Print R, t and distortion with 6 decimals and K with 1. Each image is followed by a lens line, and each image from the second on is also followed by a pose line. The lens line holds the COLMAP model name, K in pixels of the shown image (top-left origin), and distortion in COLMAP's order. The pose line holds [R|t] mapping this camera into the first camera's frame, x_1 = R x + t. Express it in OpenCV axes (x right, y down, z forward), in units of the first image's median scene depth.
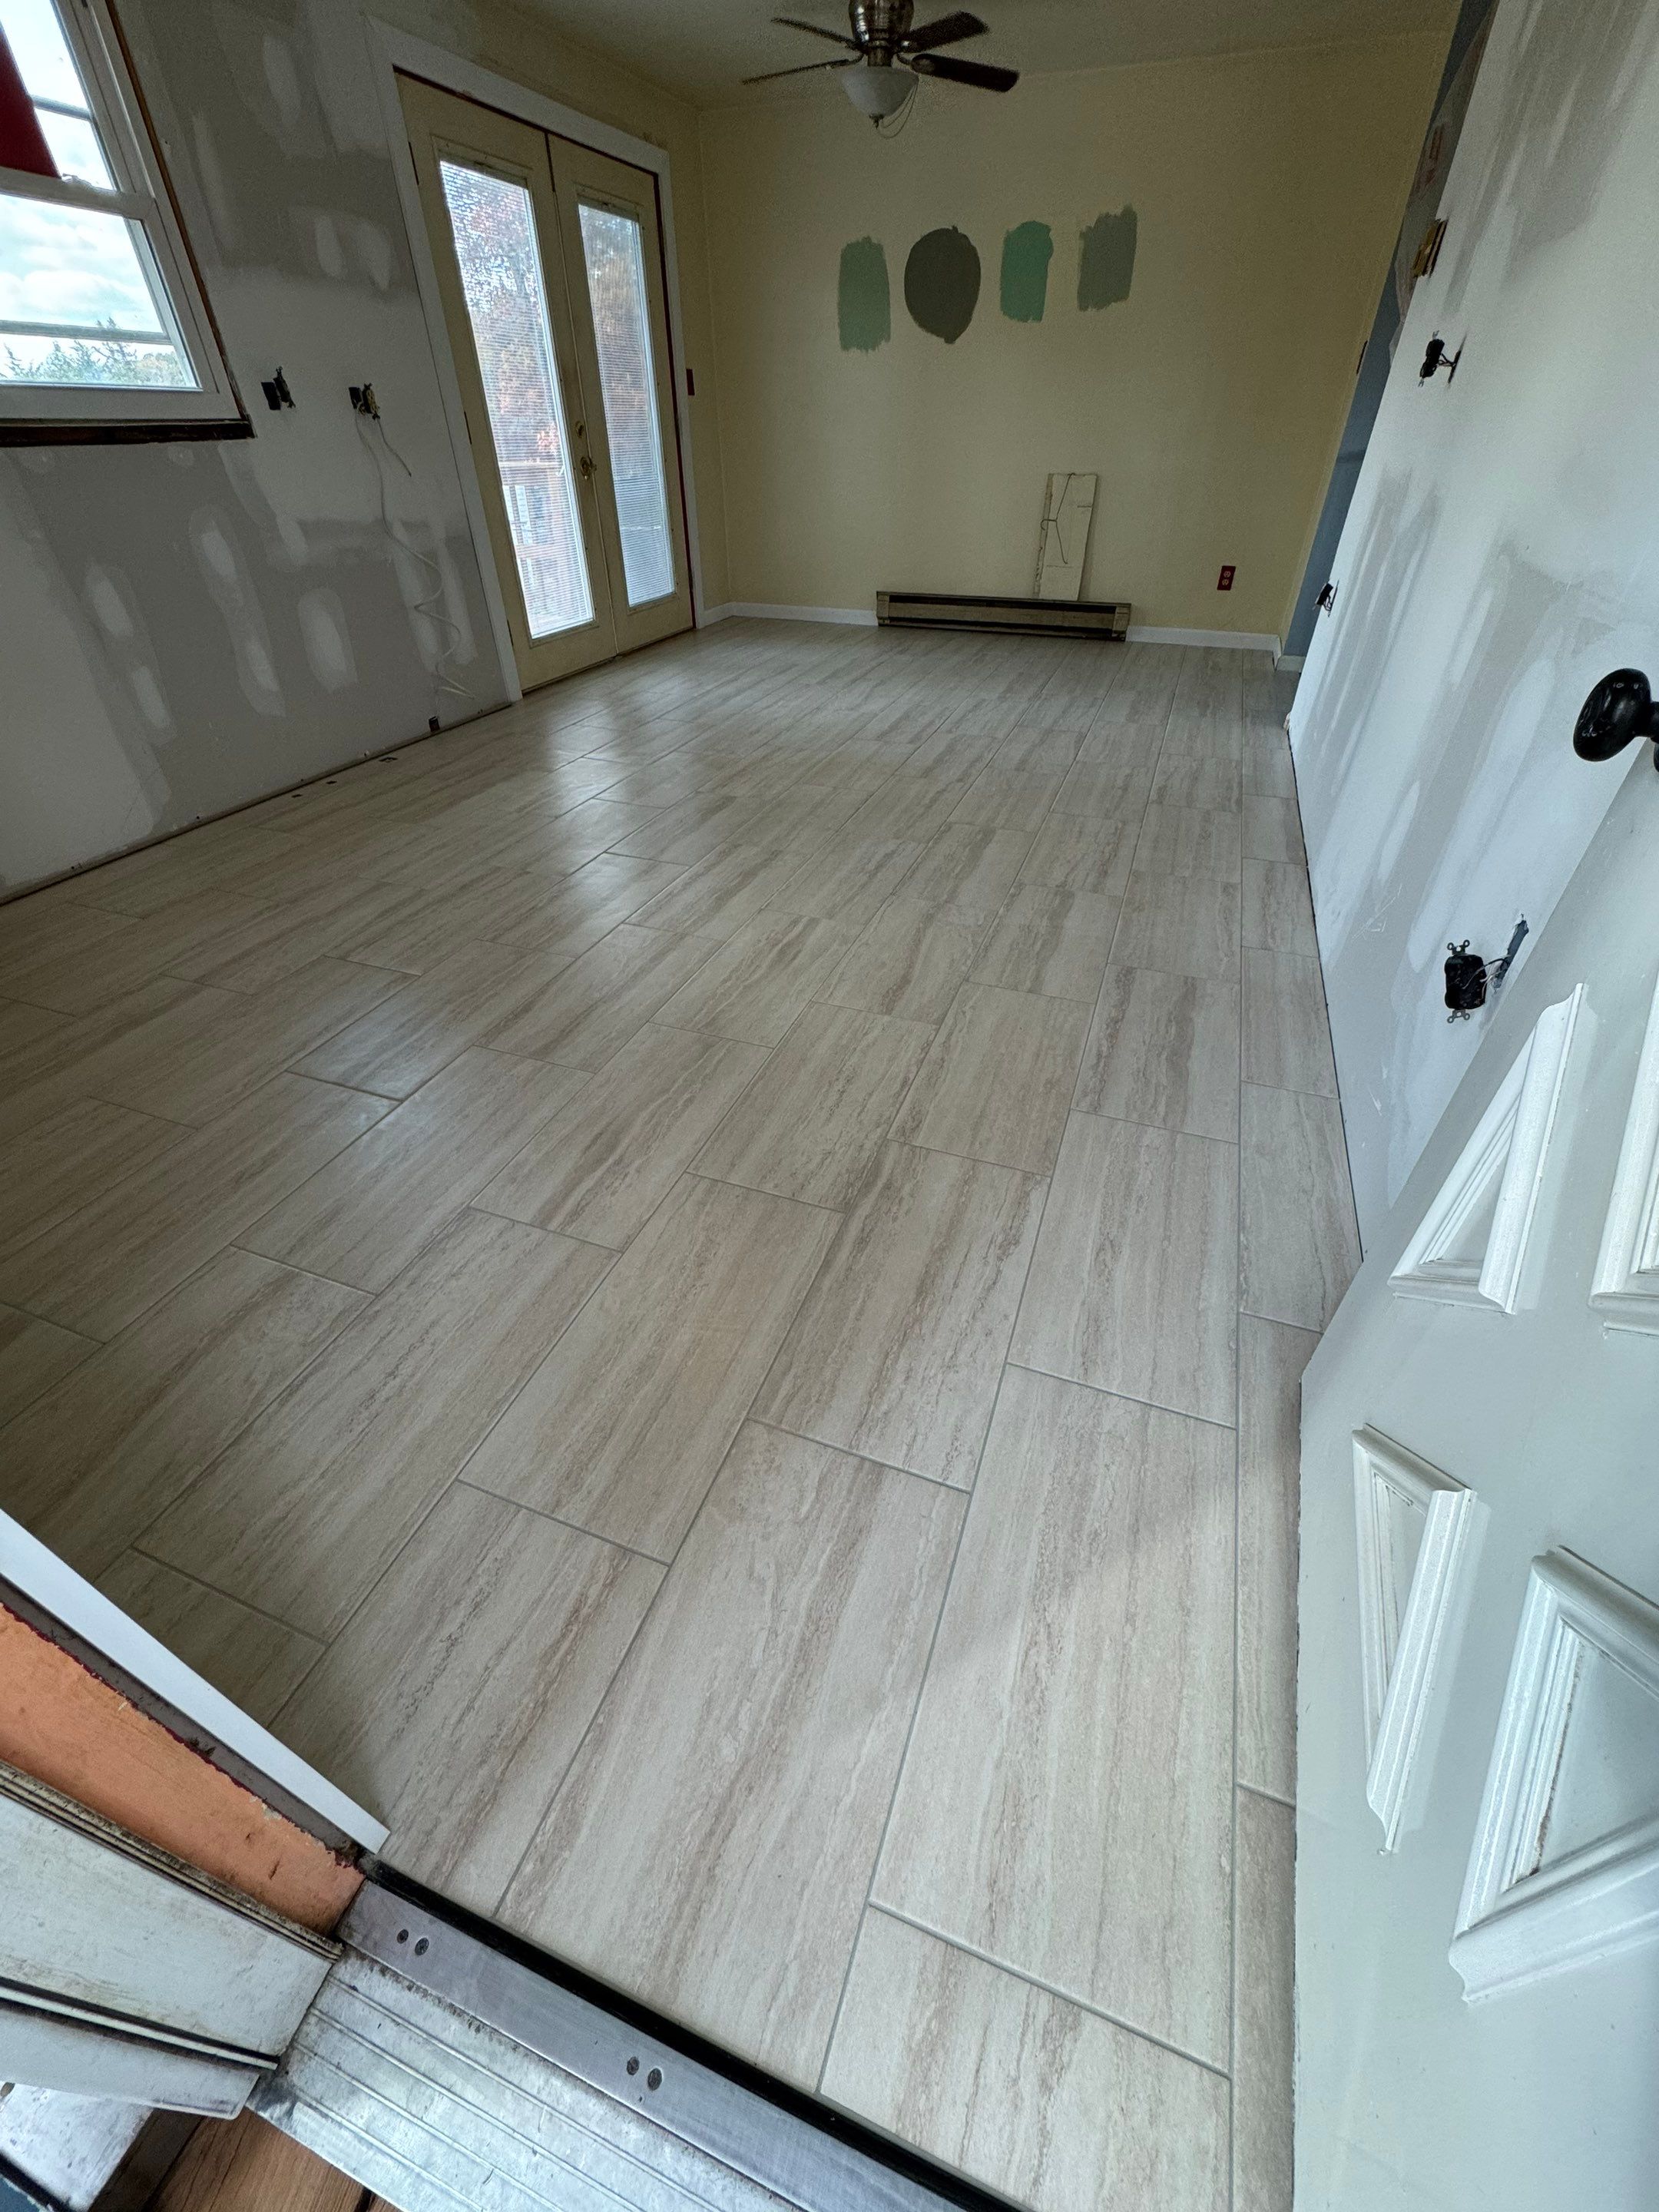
lens RADIAL K [[879.8, 0, 834.7], [0, 879.8, 1115.3], [0, 0, 1]] dist [-0.001249, -0.000607]
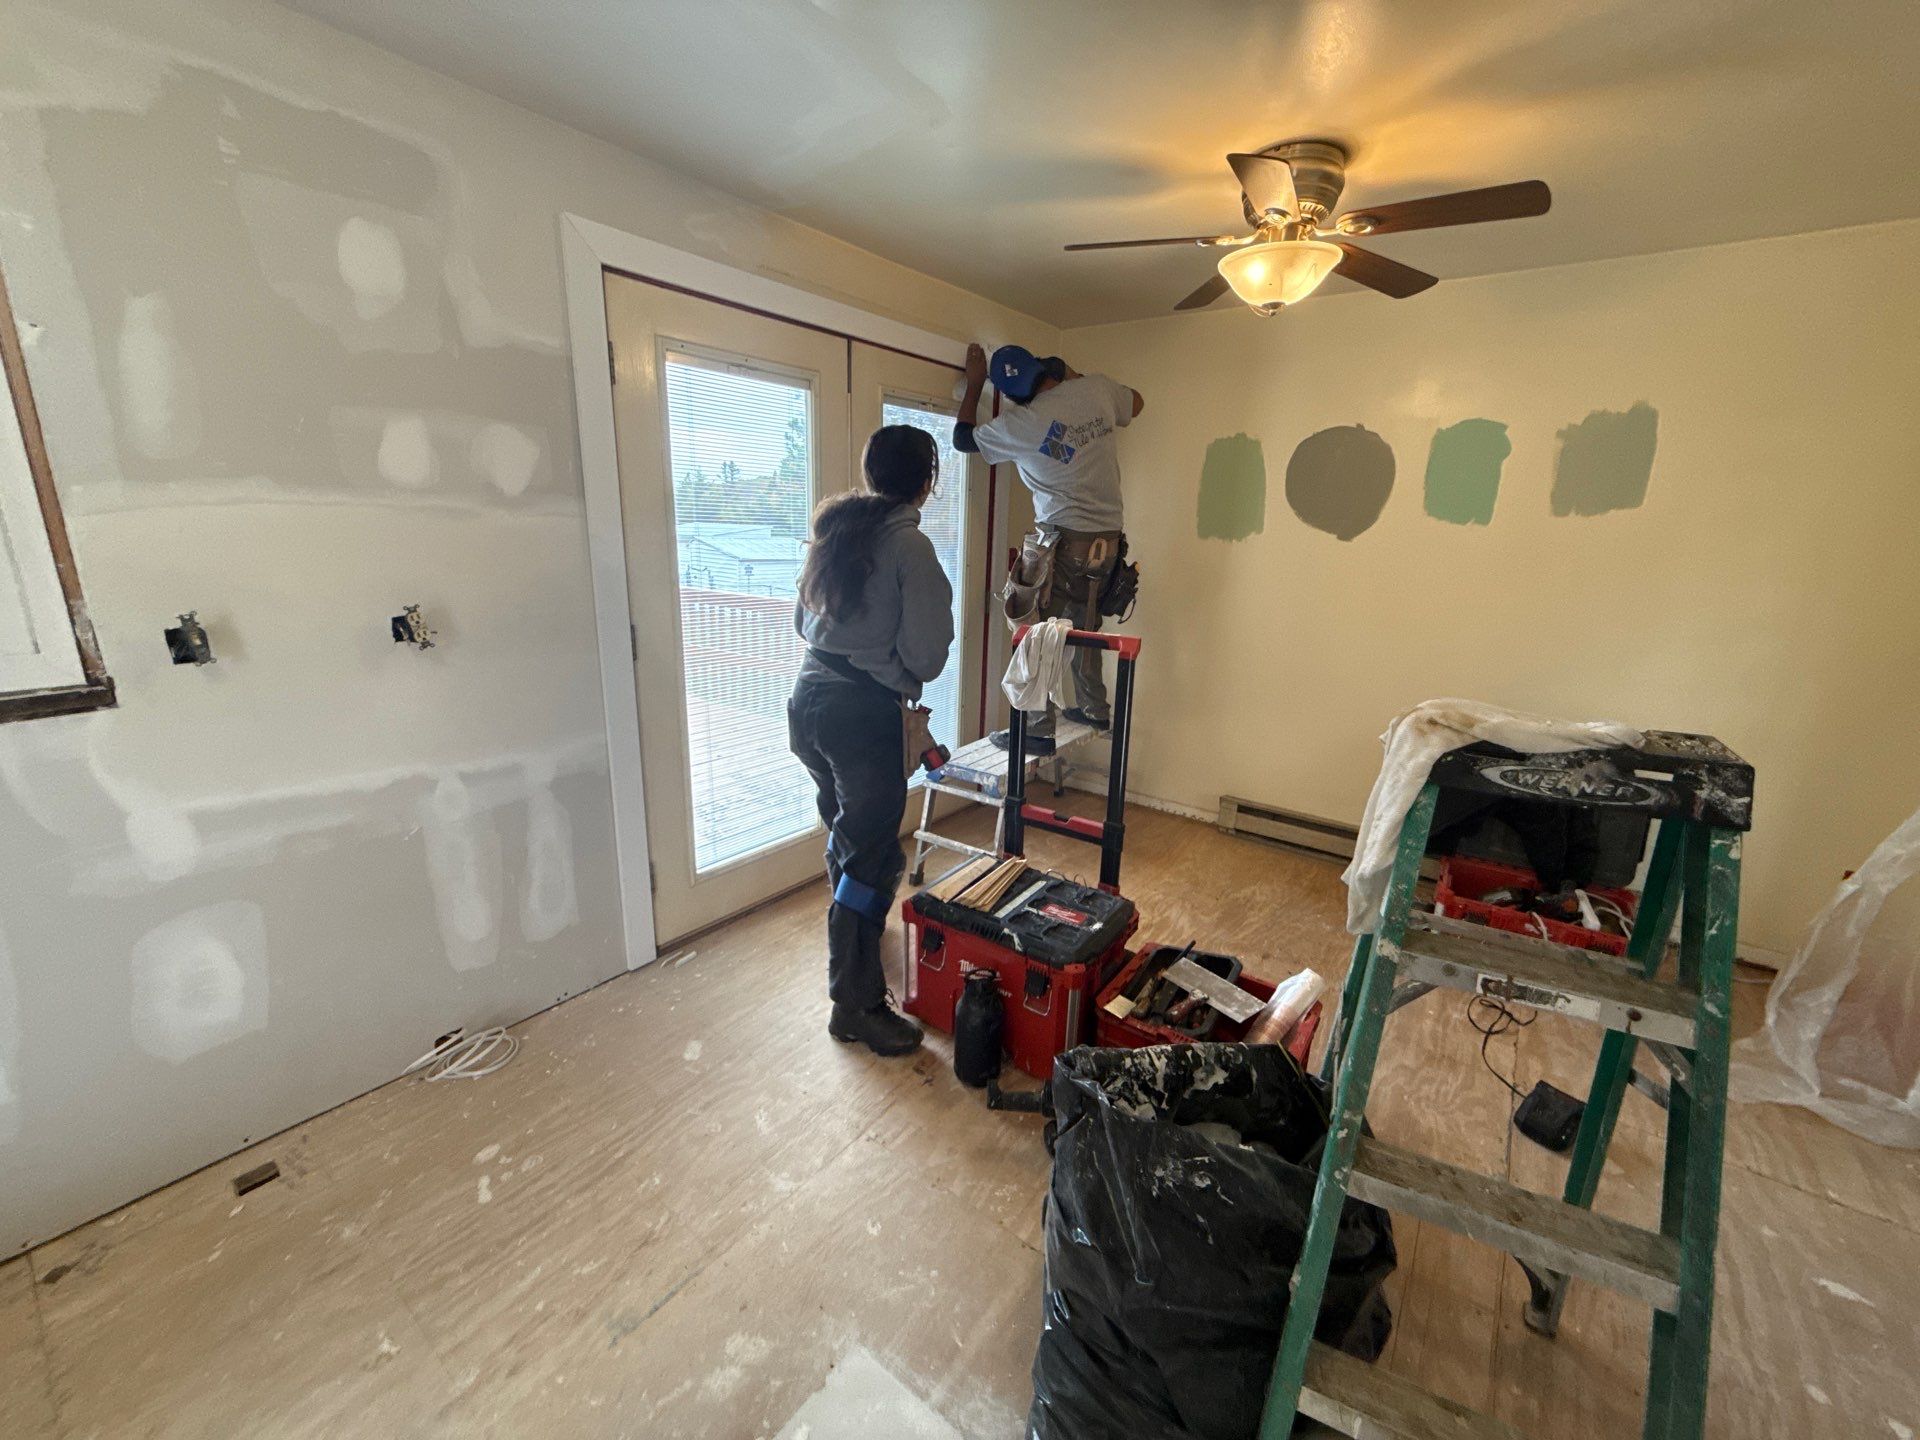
lens RADIAL K [[763.7, 0, 960.0], [0, 763.7, 720.0], [0, 0, 1]] dist [-0.001249, -0.000607]
pose [[0.956893, 0.106890, -0.270058, 0.008931], [-0.206575, 0.904081, -0.374118, -0.619130], [0.204165, 0.413778, 0.887189, 0.601106]]
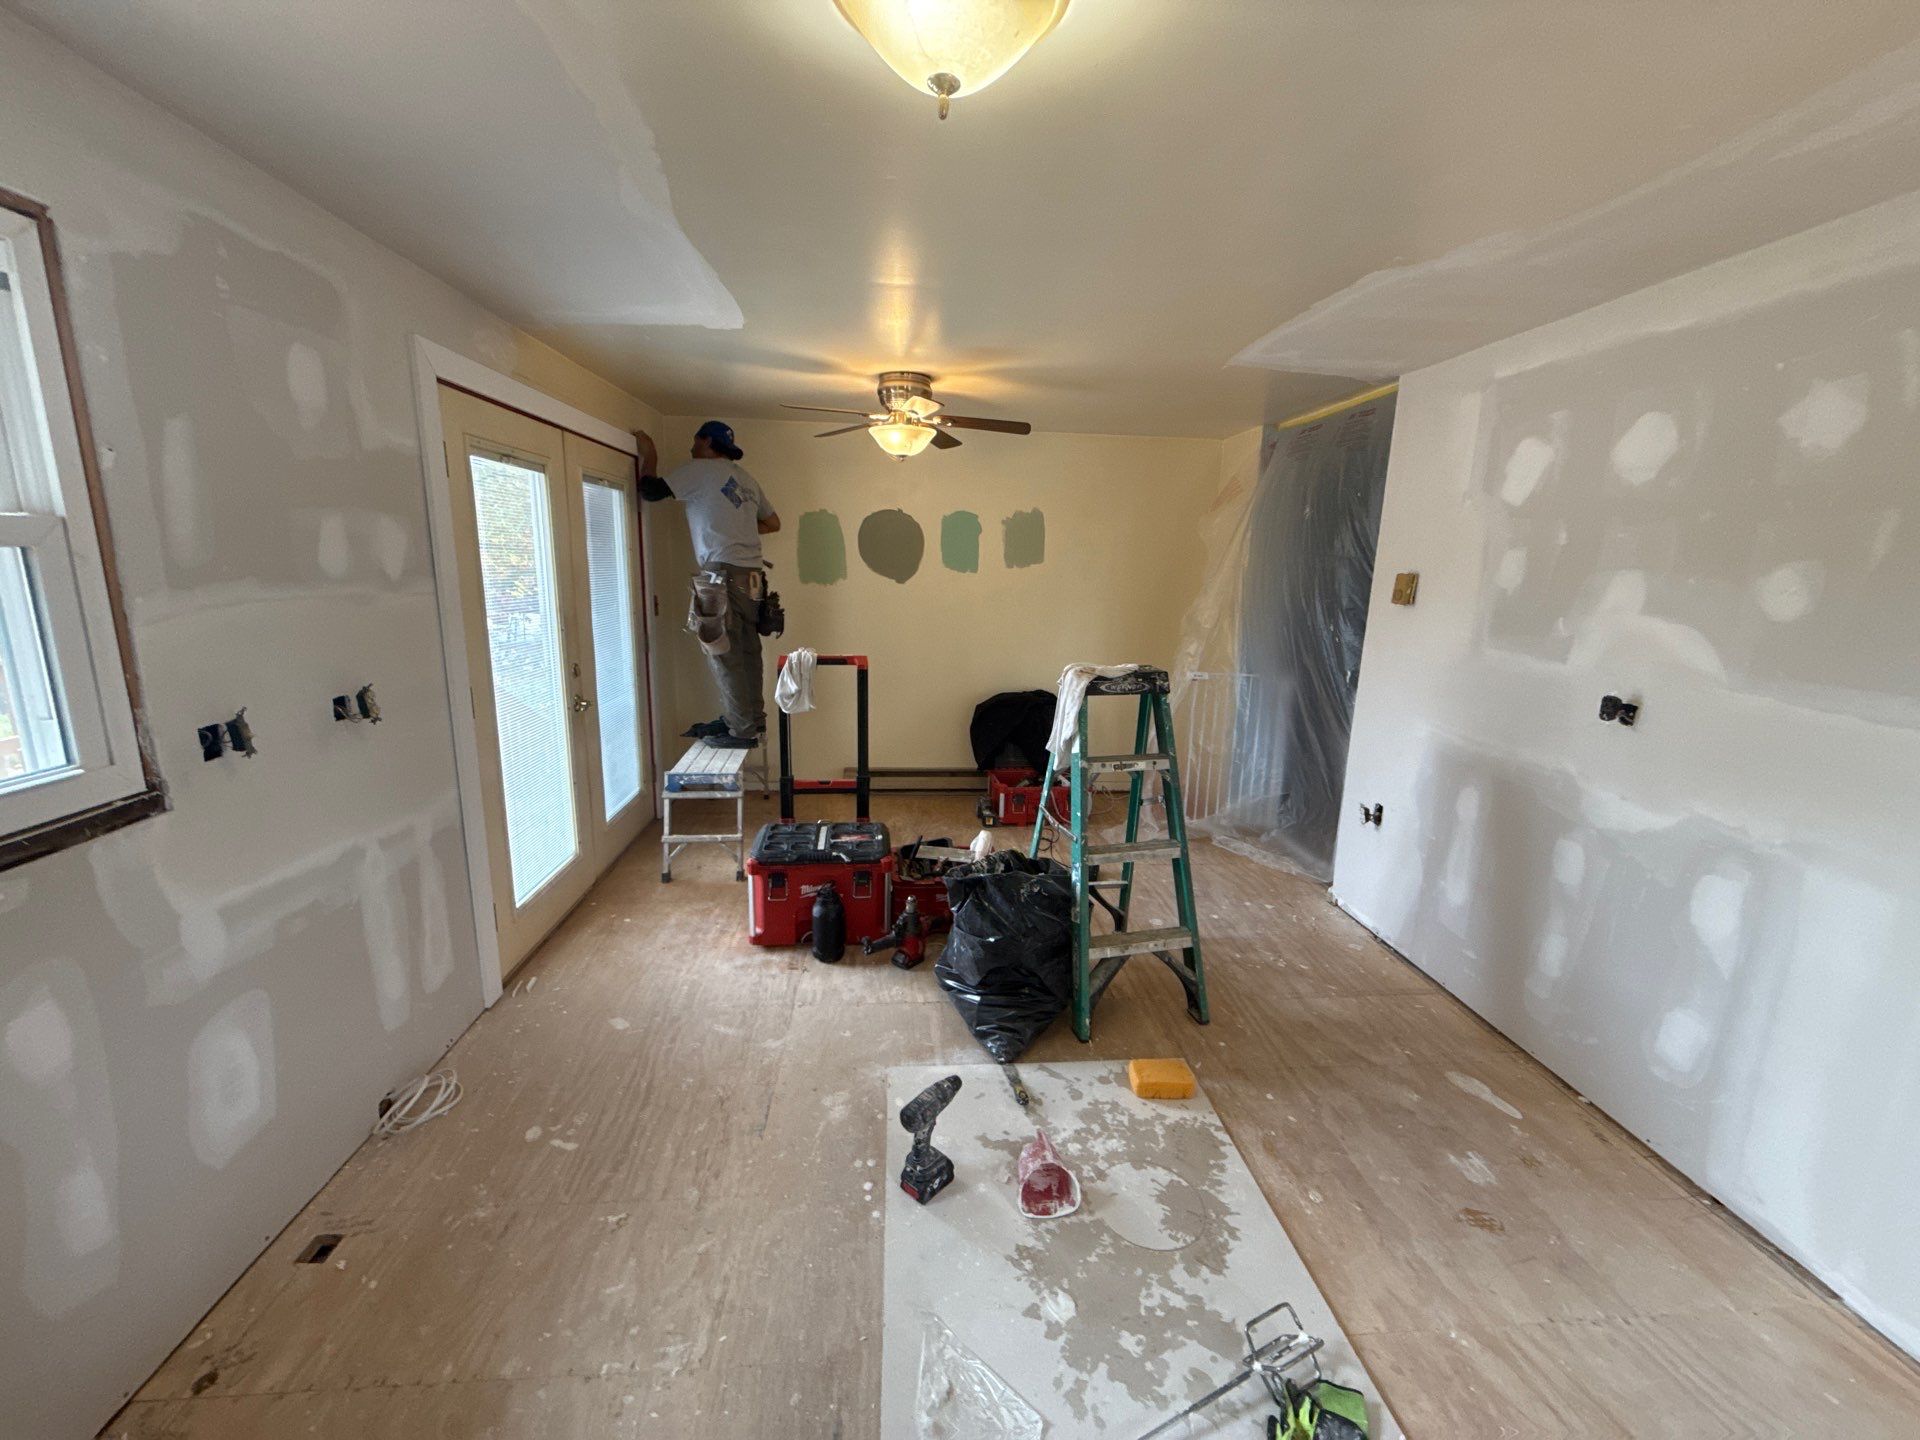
lens RADIAL K [[763.7, 0, 960.0], [0, 763.7, 720.0], [0, 0, 1]] dist [-0.001249, -0.000607]
pose [[0.904561, -0.058910, 0.422254, -0.351059], [0.238978, 0.890251, -0.387740, -0.449133], [-0.353070, 0.451644, 0.819365, 0.329650]]
